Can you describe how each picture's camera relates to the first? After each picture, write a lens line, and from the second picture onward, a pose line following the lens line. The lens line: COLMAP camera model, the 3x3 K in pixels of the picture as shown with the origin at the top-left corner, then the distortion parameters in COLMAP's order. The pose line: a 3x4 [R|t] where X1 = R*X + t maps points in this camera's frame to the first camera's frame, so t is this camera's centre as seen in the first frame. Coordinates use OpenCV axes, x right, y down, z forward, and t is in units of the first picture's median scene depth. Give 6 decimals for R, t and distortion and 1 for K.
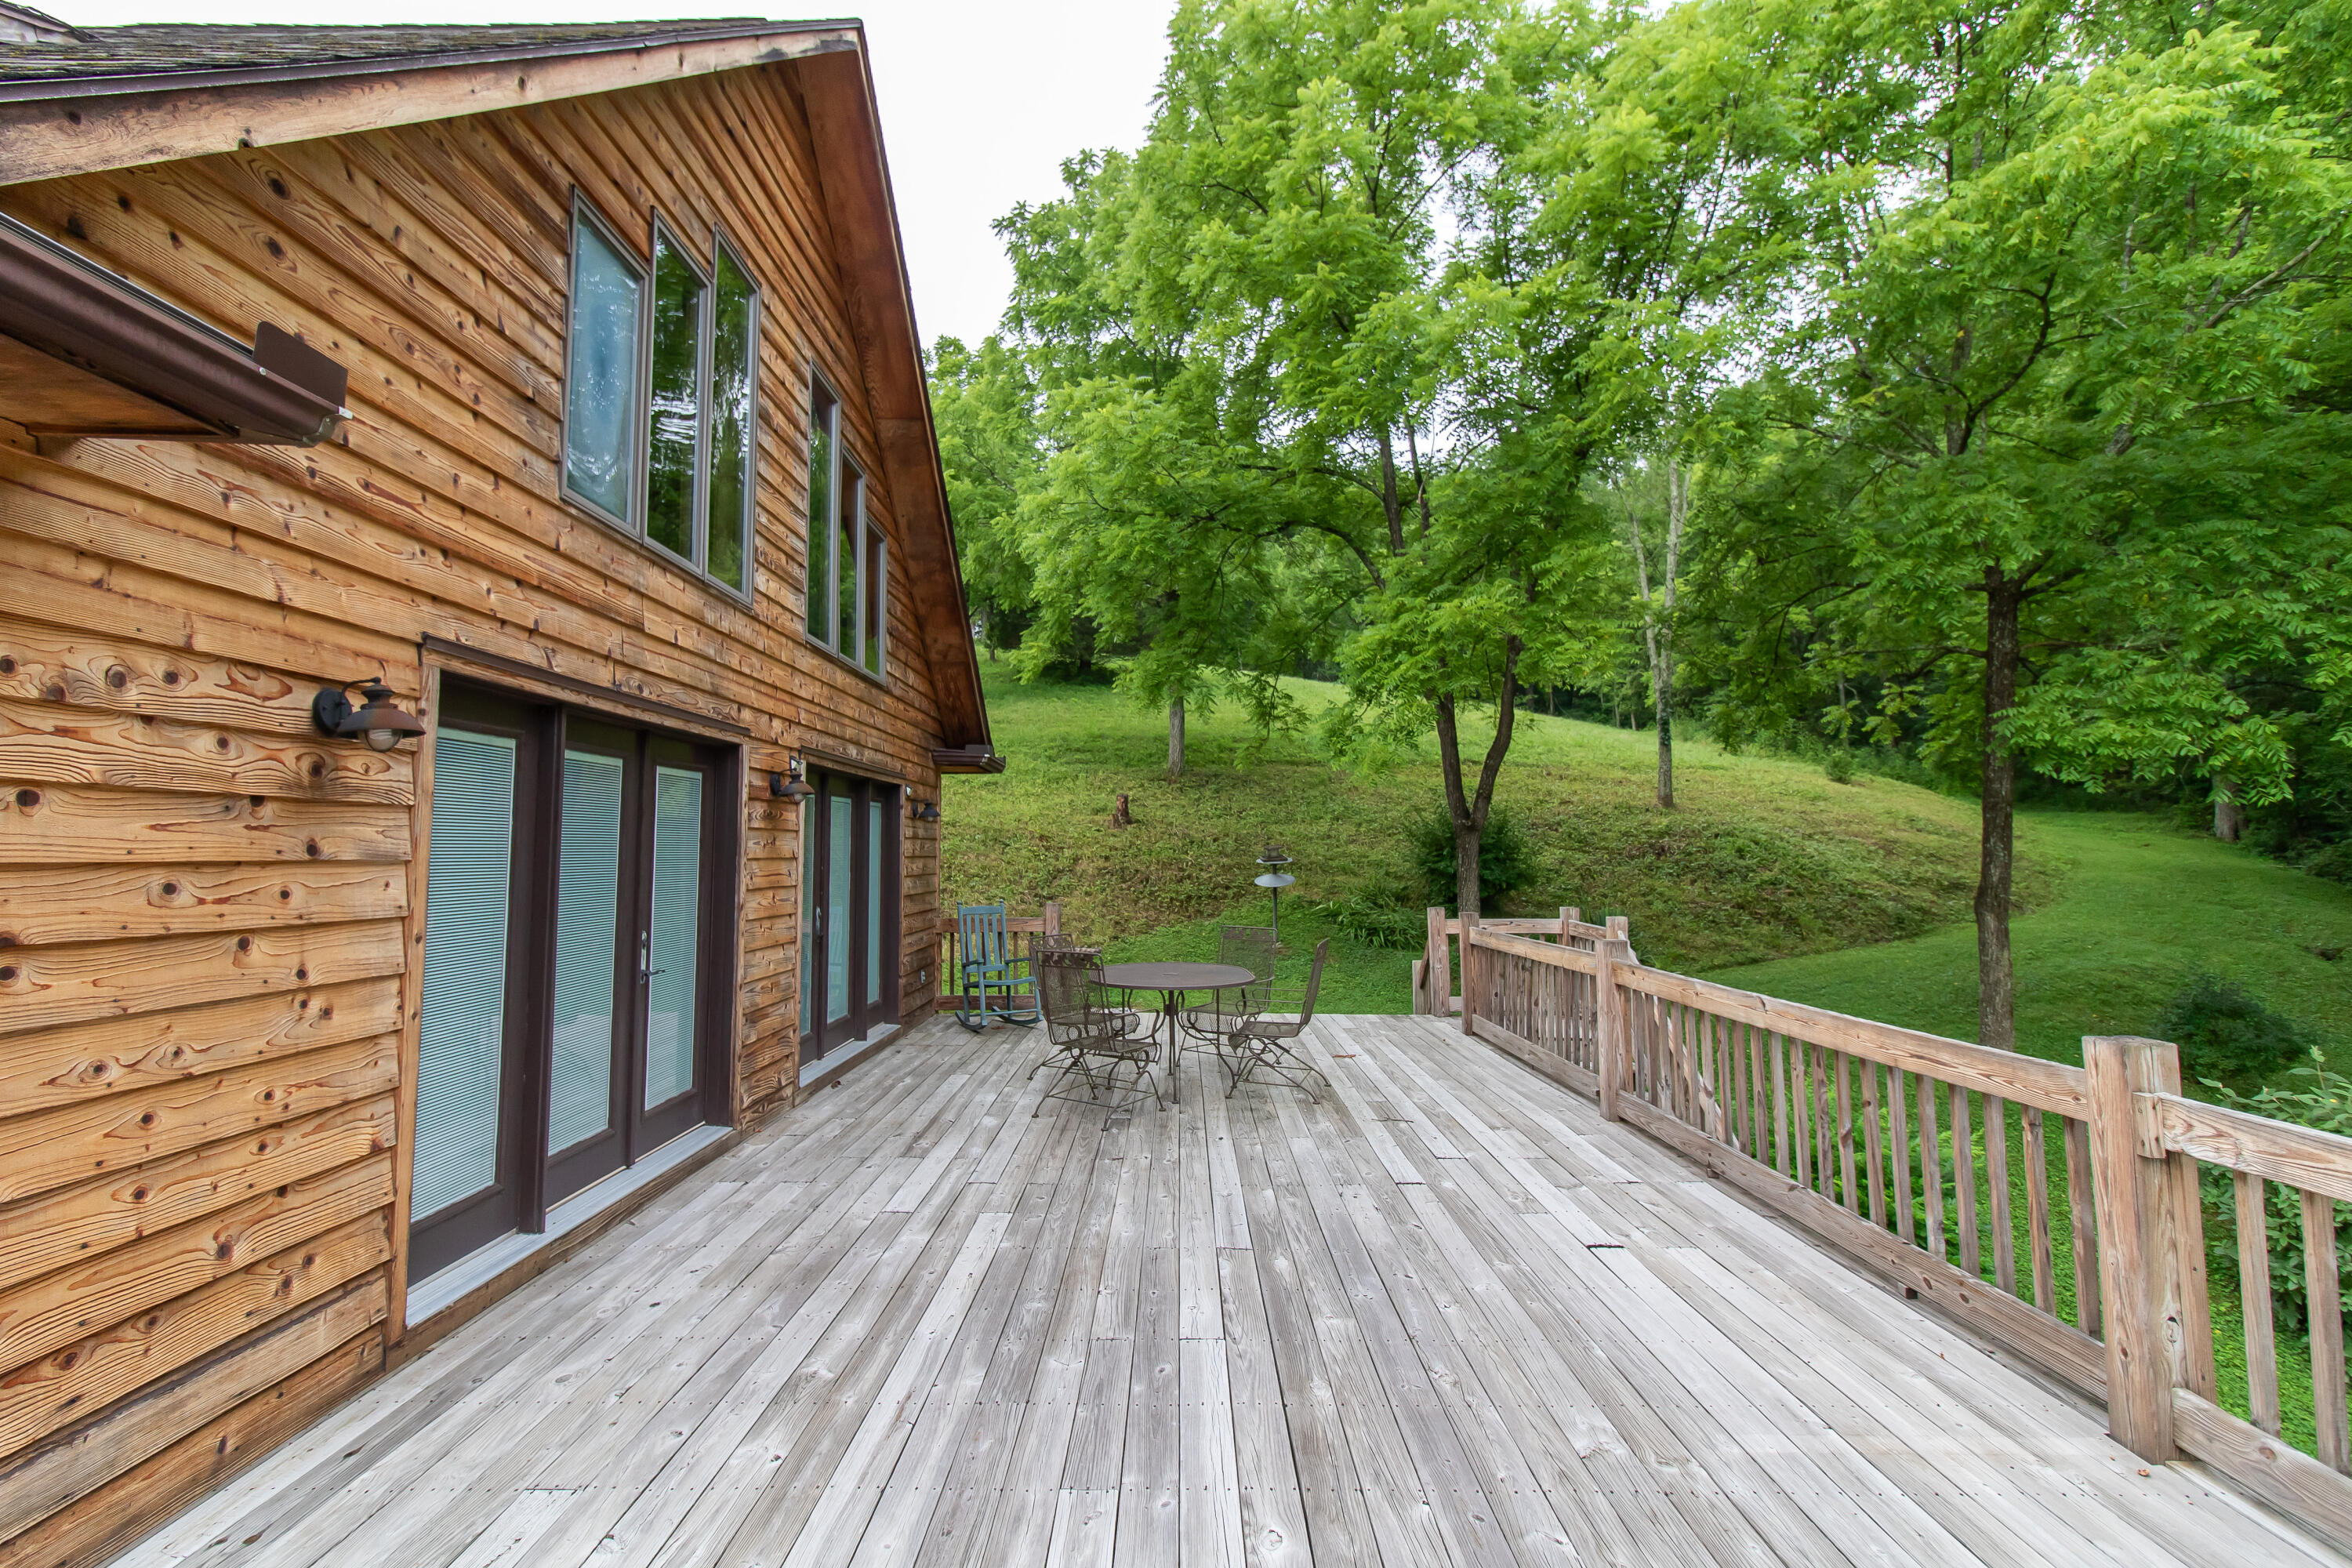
lens RADIAL K [[1074.7, 0, 1168.1], [0, 1074.7, 770.6], [0, 0, 1]] dist [0.000258, 0.000993]
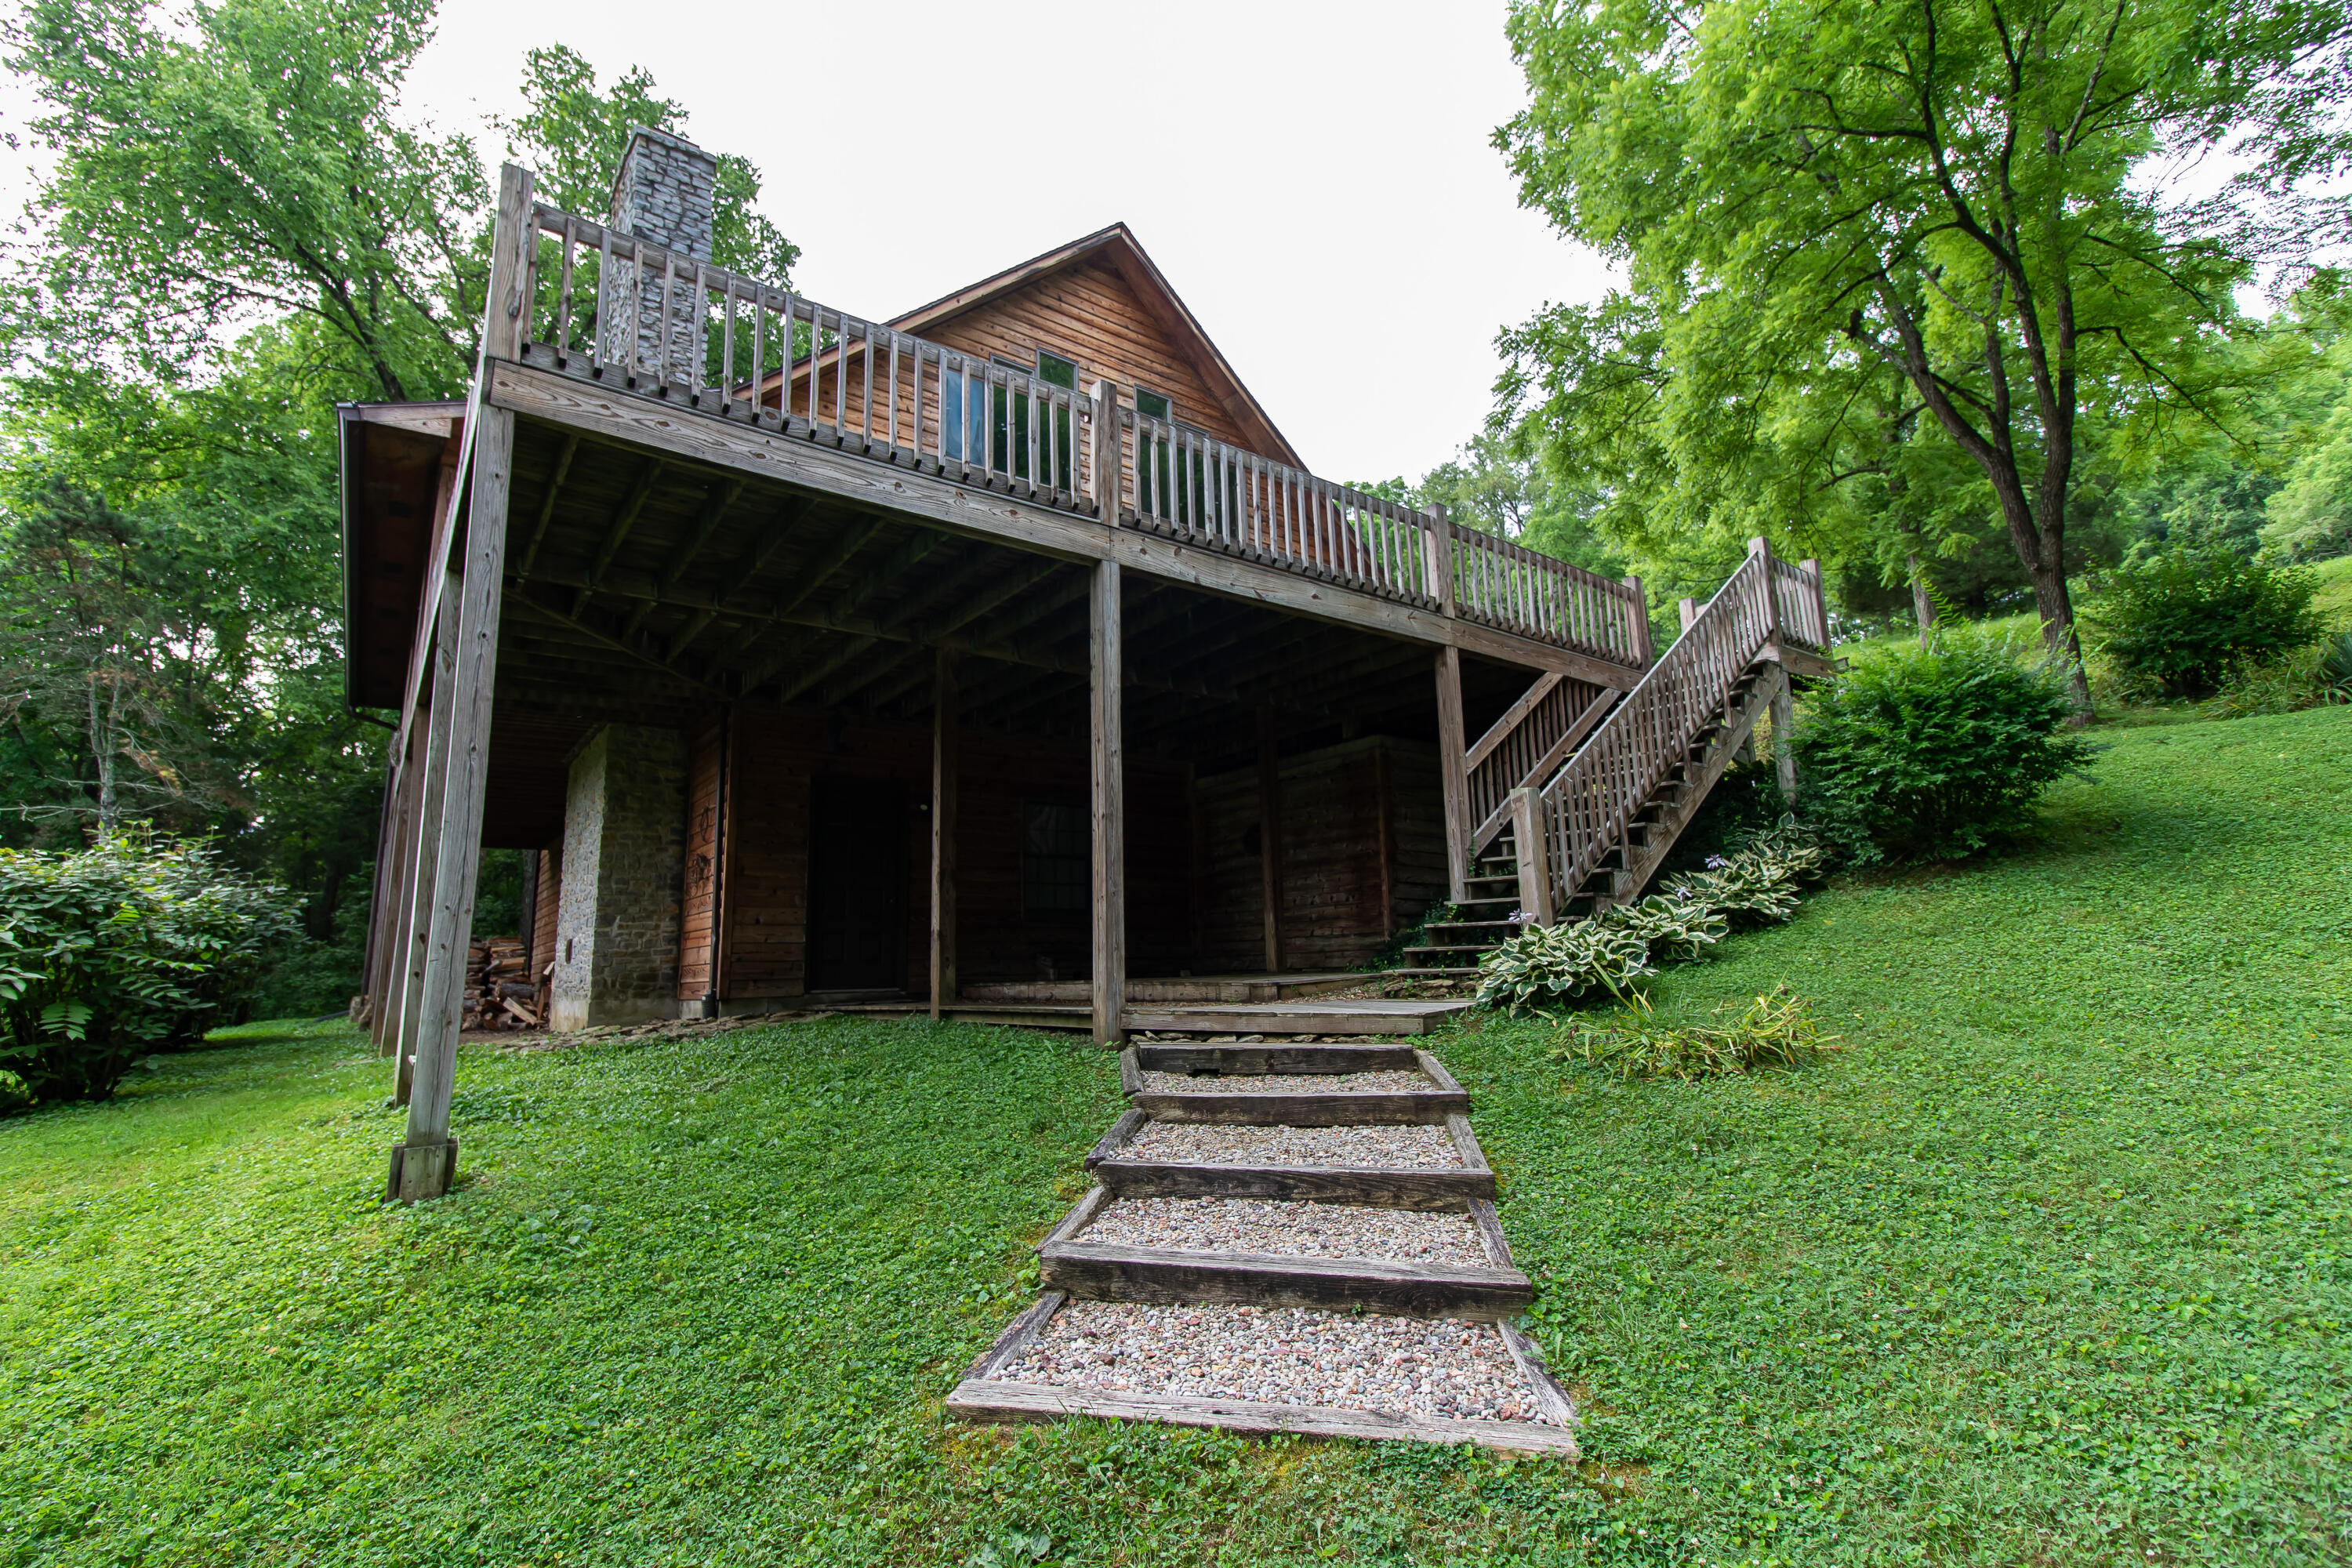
lens RADIAL K [[1074.6, 0, 1164.4], [0, 1074.6, 775.4], [0, 0, 1]] dist [-0.000577, 0.001030]
pose [[0.601603, -0.164266, -0.781723, 2.236934], [0.085243, 0.986241, -0.141641, 1.220086], [0.794234, 0.018575, 0.607328, -0.329300]]
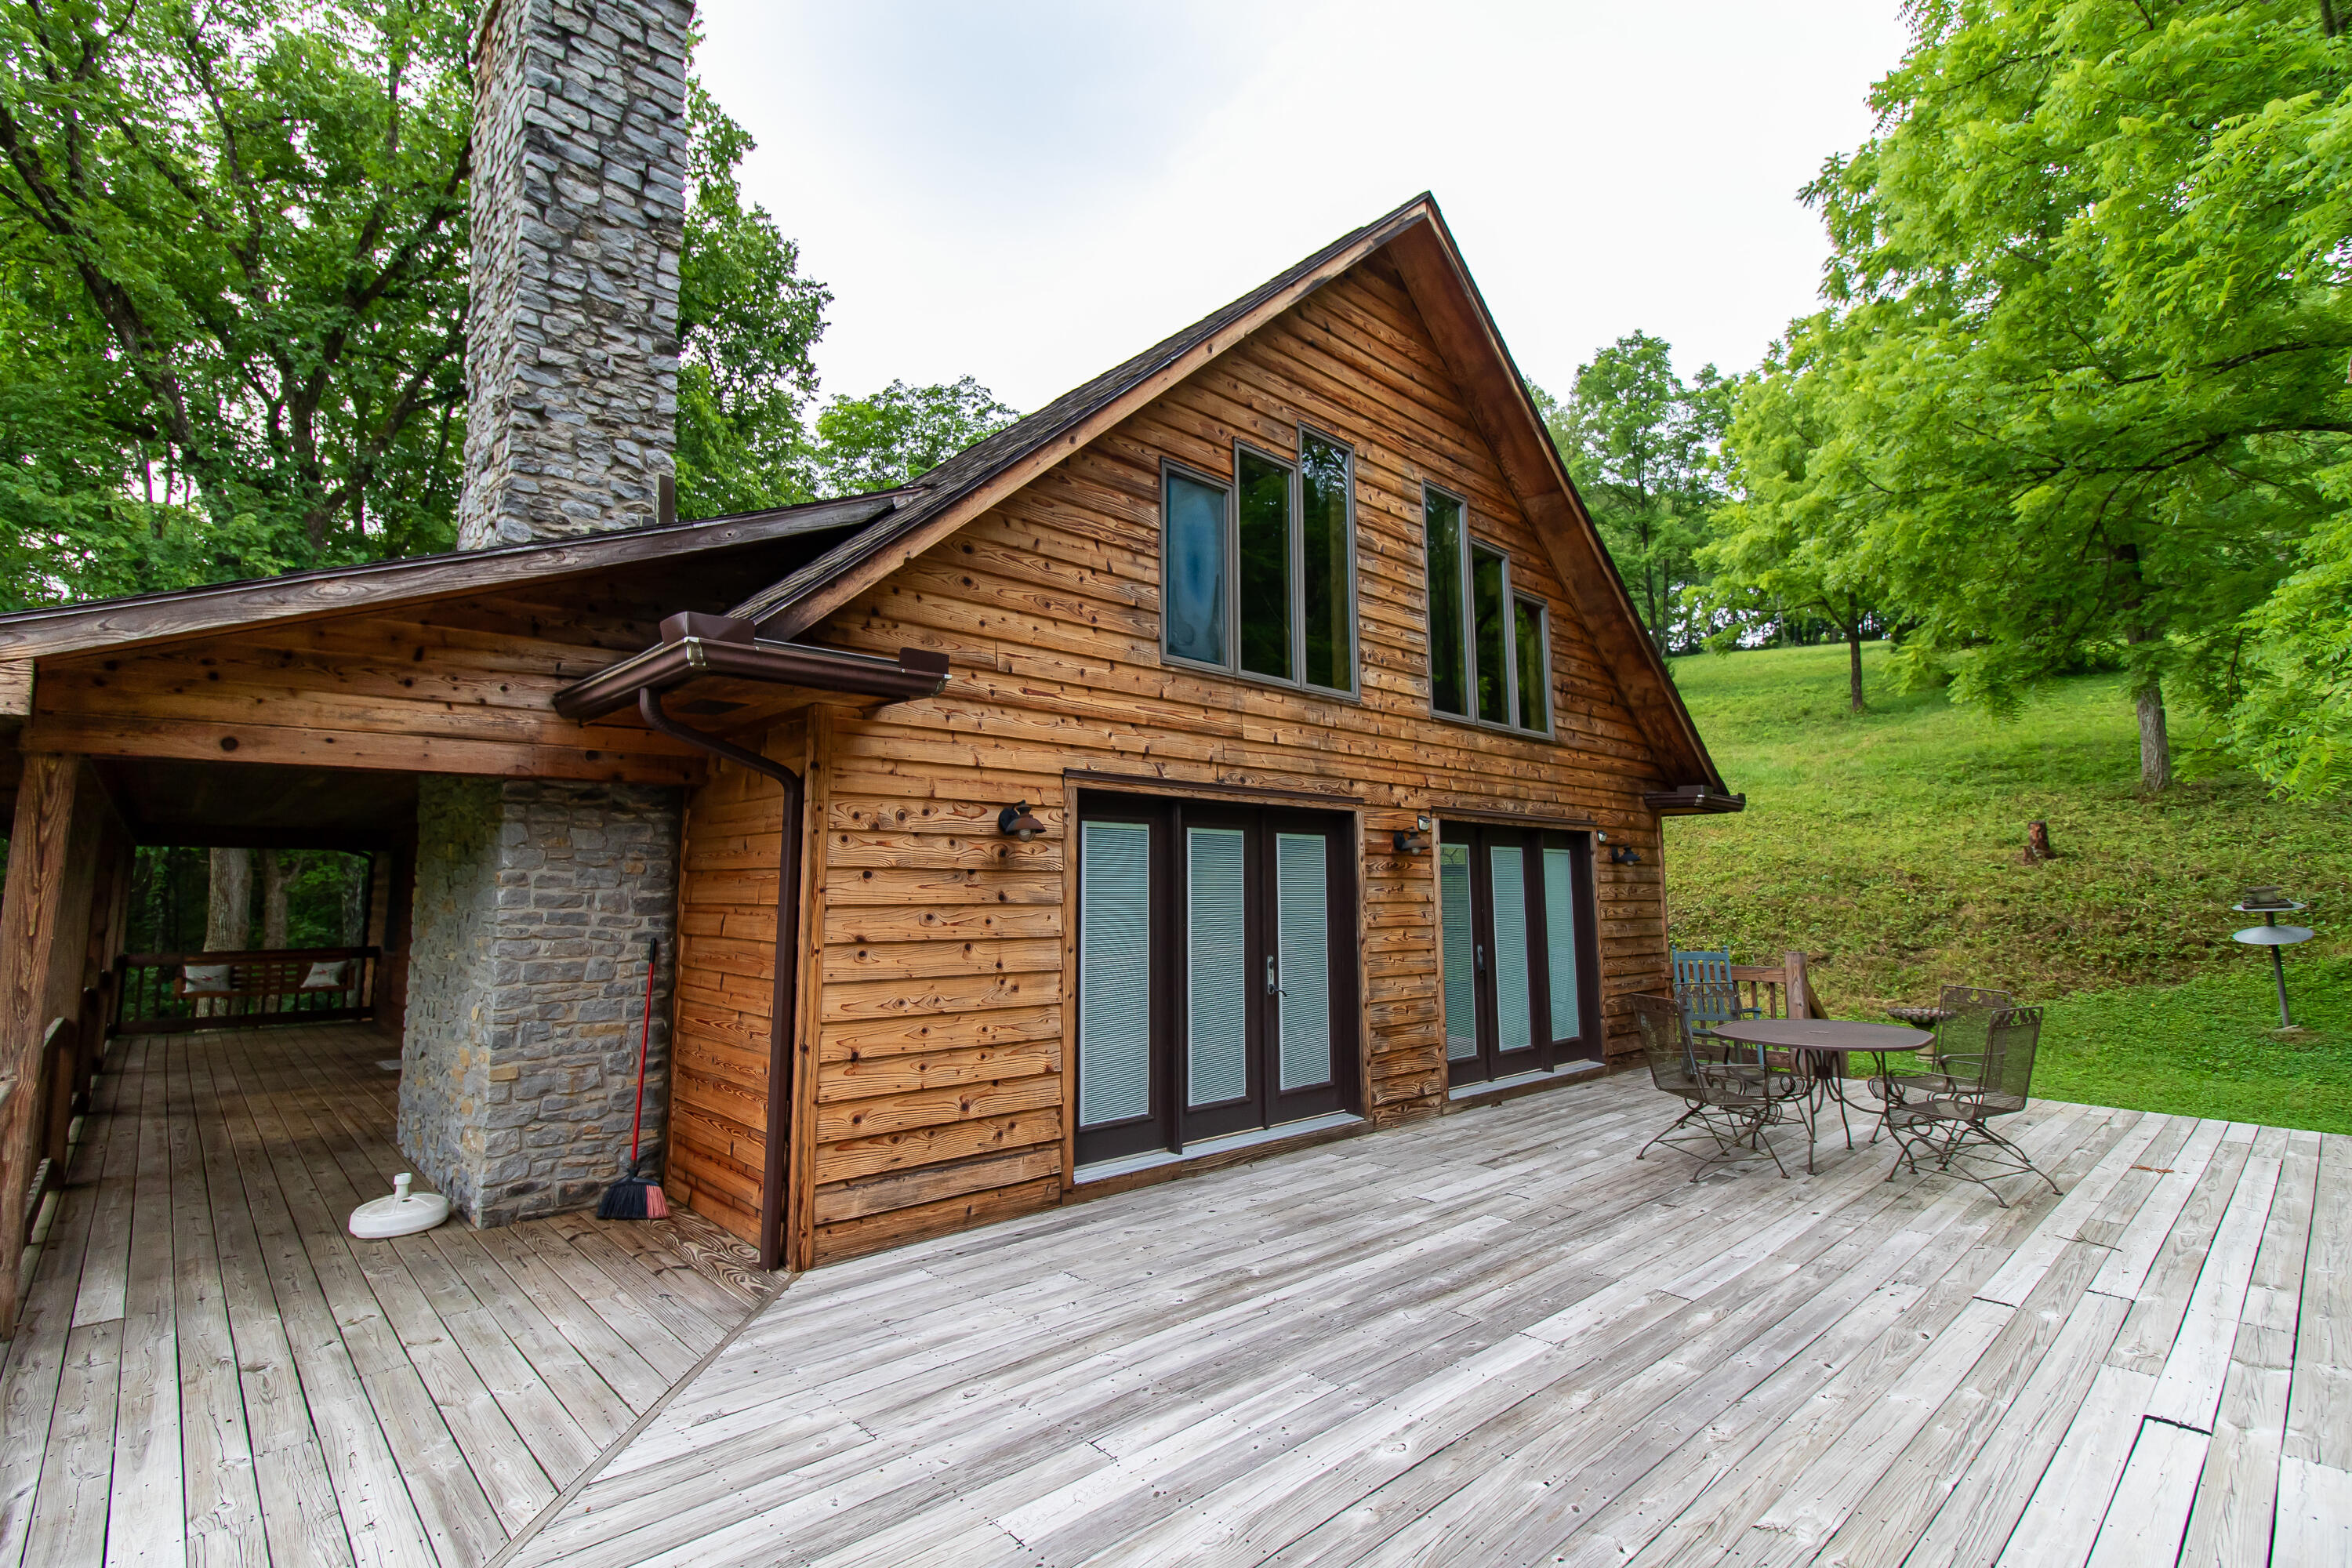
lens RADIAL K [[1074.6, 0, 1164.4], [0, 1074.6, 775.4], [0, 0, 1]] dist [-0.000577, 0.001030]
pose [[0.684521, -0.080001, -0.724590, 0.589828], [0.055724, 0.996794, -0.057412, -0.010431], [0.726860, -0.001077, 0.686785, -0.043321]]
